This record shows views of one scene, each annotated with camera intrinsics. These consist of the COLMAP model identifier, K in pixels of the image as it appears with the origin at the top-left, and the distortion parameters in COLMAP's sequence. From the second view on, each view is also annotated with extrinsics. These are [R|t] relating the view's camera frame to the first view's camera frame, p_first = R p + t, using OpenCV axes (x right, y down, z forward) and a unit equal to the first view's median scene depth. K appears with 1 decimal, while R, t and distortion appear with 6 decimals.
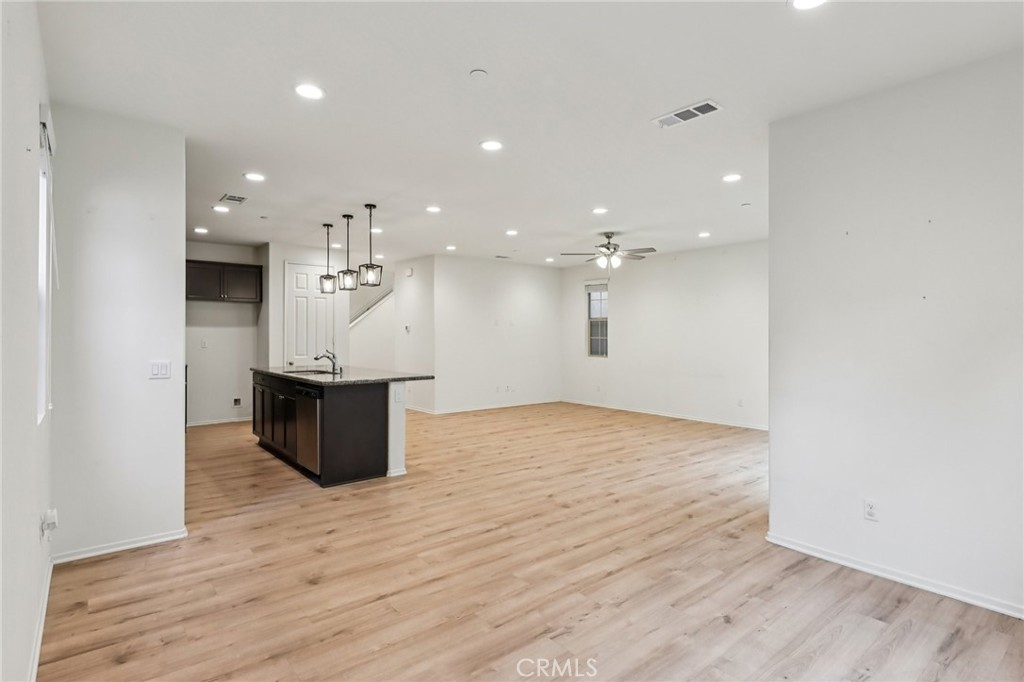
lens RADIAL K [[522.0, 0, 511.9], [0, 522.0, 334.2], [0, 0, 1]] dist [-0.005049, -0.002082]
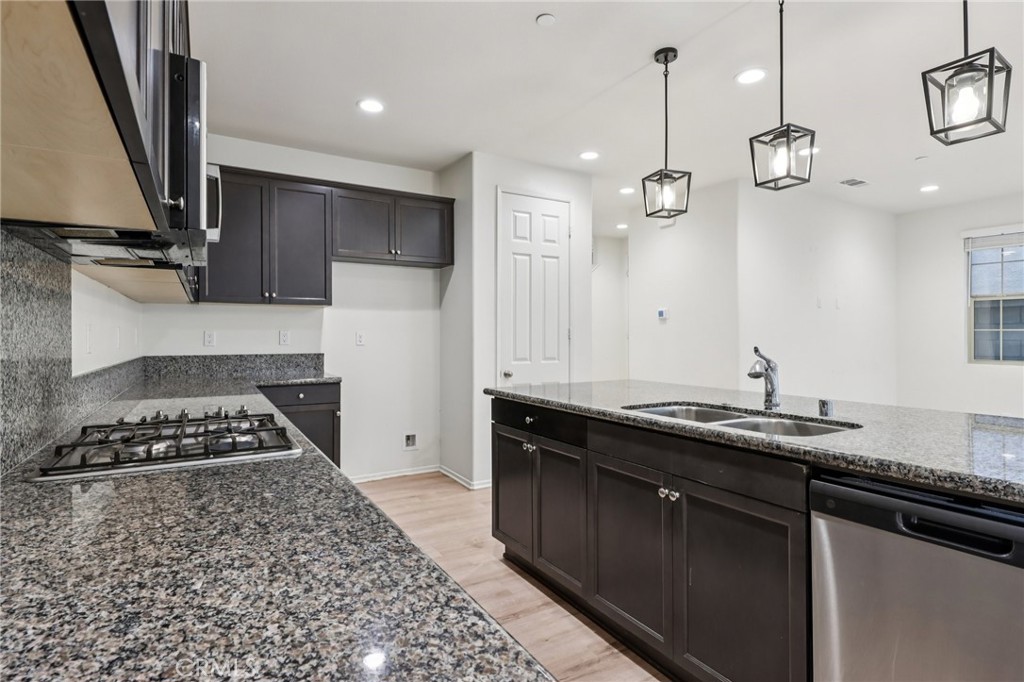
lens RADIAL K [[522.0, 0, 511.5], [0, 522.0, 340.6], [0, 0, 1]] dist [-0.005049, -0.002082]
pose [[0.989448, -0.000222, -0.144891, -0.465261], [0.001787, 0.999941, 0.010671, 0.020103], [0.144880, -0.010817, 0.989390, 0.625824]]
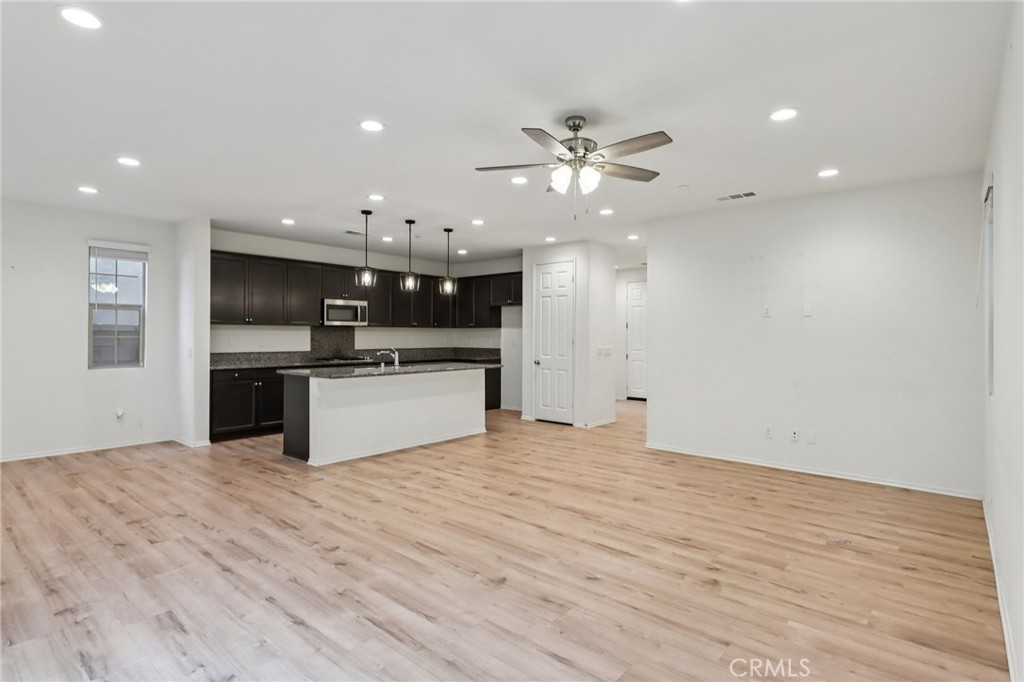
lens RADIAL K [[522.0, 0, 512.6], [0, 522.0, 336.9], [0, 0, 1]] dist [-0.005049, -0.002082]
pose [[0.185329, 0.004160, -0.982668, 0.784548], [-0.001749, 0.999991, 0.003903, 0.002566], [0.982675, 0.000995, 0.185335, 1.044795]]
